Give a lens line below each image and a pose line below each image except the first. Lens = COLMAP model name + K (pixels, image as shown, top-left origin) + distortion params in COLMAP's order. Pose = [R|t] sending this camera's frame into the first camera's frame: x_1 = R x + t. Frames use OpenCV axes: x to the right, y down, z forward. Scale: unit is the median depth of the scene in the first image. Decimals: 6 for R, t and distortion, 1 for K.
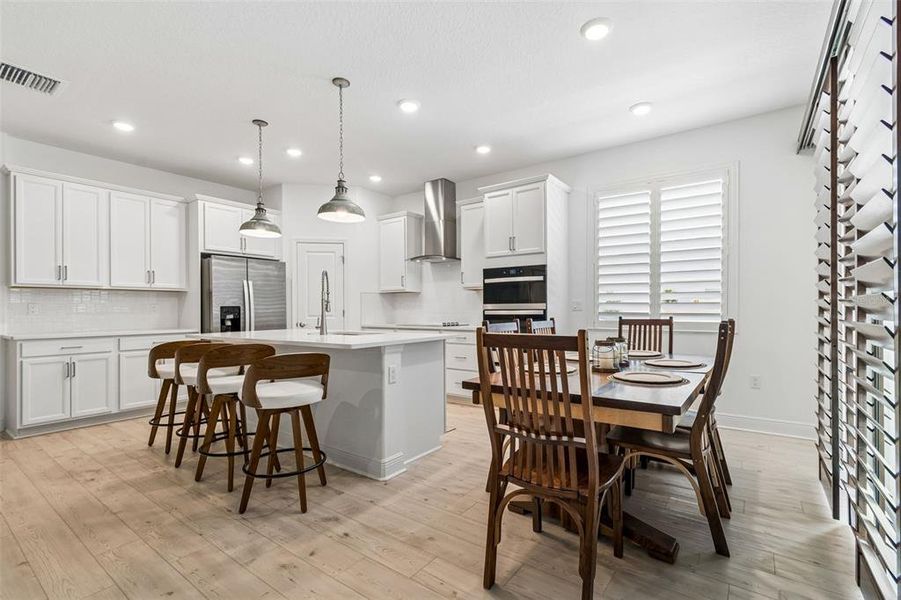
lens RADIAL K [[409.4, 0, 455.4], [0, 409.4, 307.6], [0, 0, 1]] dist [0.000439, -0.000235]
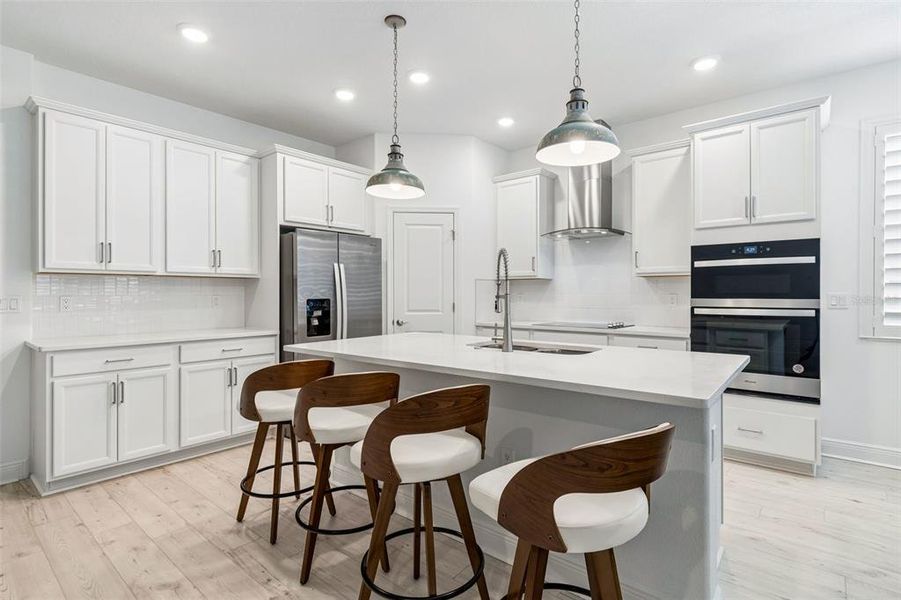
lens RADIAL K [[445.2, 0, 451.4], [0, 445.2, 292.4], [0, 0, 1]] dist [0.001803, -0.002337]
pose [[0.997397, 0.004116, -0.071990, -0.298441], [-0.004040, 0.999991, 0.001196, -0.019515], [0.071994, -0.000902, 0.997405, 0.267591]]
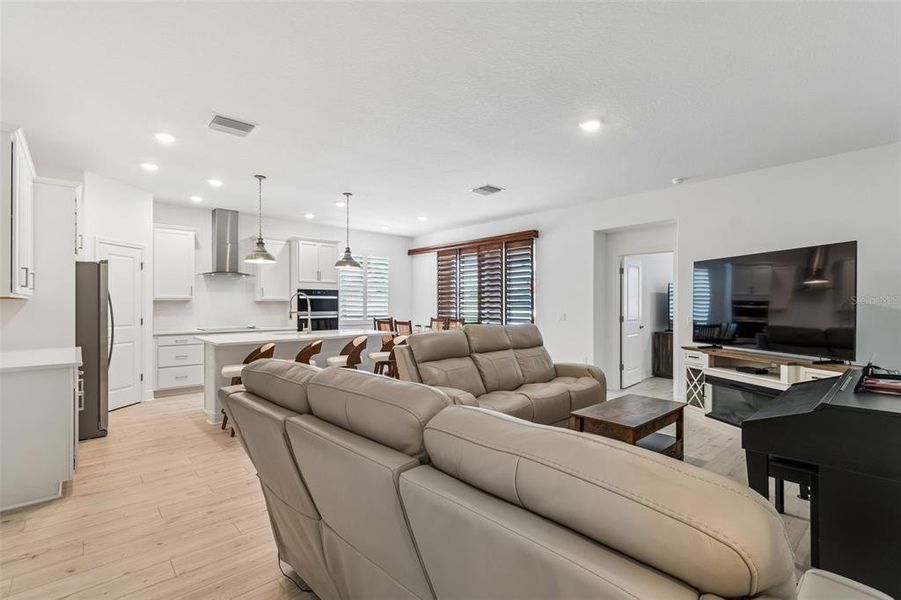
lens RADIAL K [[409.4, 0, 459.1], [0, 409.4, 300.4], [0, 0, 1]] dist [0.000439, -0.000235]
pose [[0.209034, 0.016089, 0.977776, -1.439871], [-0.002838, 0.999870, -0.015846, -0.032089], [-0.977904, 0.000537, 0.209053, 0.095391]]
